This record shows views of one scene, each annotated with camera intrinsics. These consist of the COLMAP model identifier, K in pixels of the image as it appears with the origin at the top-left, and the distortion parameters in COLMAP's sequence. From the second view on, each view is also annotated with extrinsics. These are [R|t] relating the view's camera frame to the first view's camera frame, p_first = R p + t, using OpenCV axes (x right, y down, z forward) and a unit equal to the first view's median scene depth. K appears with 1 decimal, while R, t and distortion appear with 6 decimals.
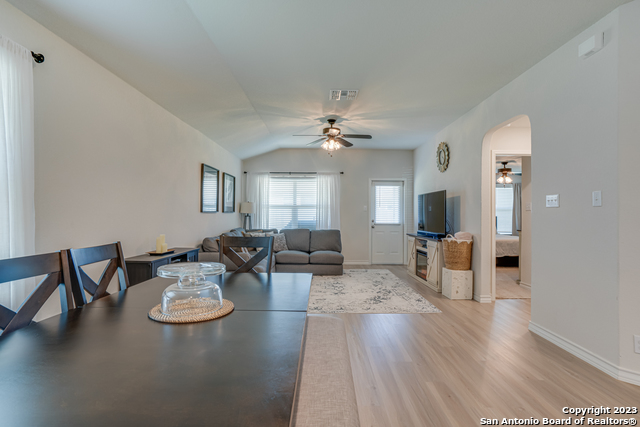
lens RADIAL K [[331.3, 0, 320.1], [0, 331.3, 214.7], [0, 0, 1]] dist [-0.000154, -0.000002]
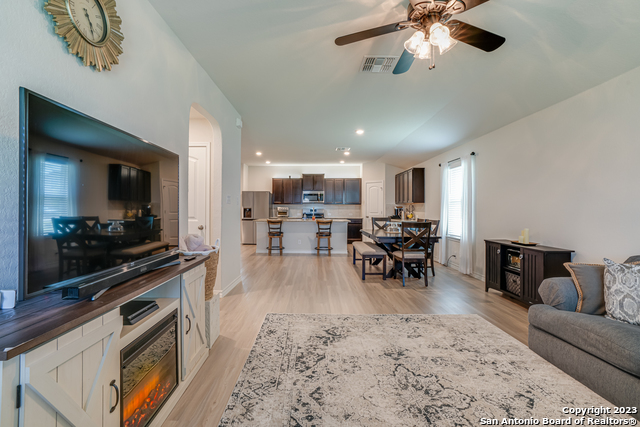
lens RADIAL K [[291.3, 0, 318.0], [0, 291.3, 212.1], [0, 0, 1]] dist [-0.002758, -0.000081]
pose [[-0.999949, -0.007375, -0.006959, 0.217414], [-0.007397, 0.999968, 0.003102, 0.005530], [0.006935, 0.003153, -0.999971, 1.693413]]
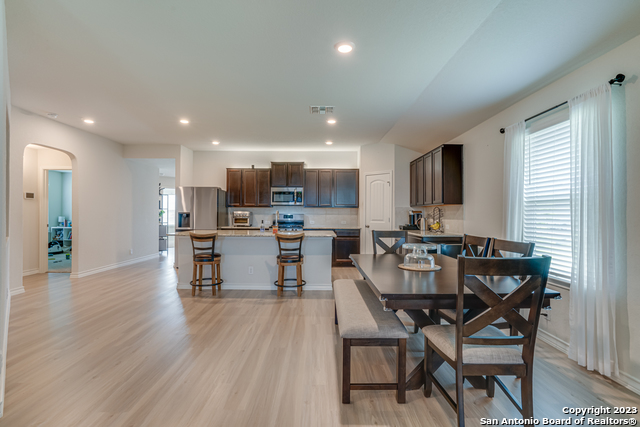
lens RADIAL K [[314.0, 0, 320.5], [0, 314.0, 212.5], [0, 0, 1]] dist [0.005891, 0.000665]
pose [[-0.999862, -0.009515, -0.013628, 0.075799], [-0.009343, 0.999877, -0.012588, -0.002609], [0.013746, -0.012459, -0.999828, 1.018023]]
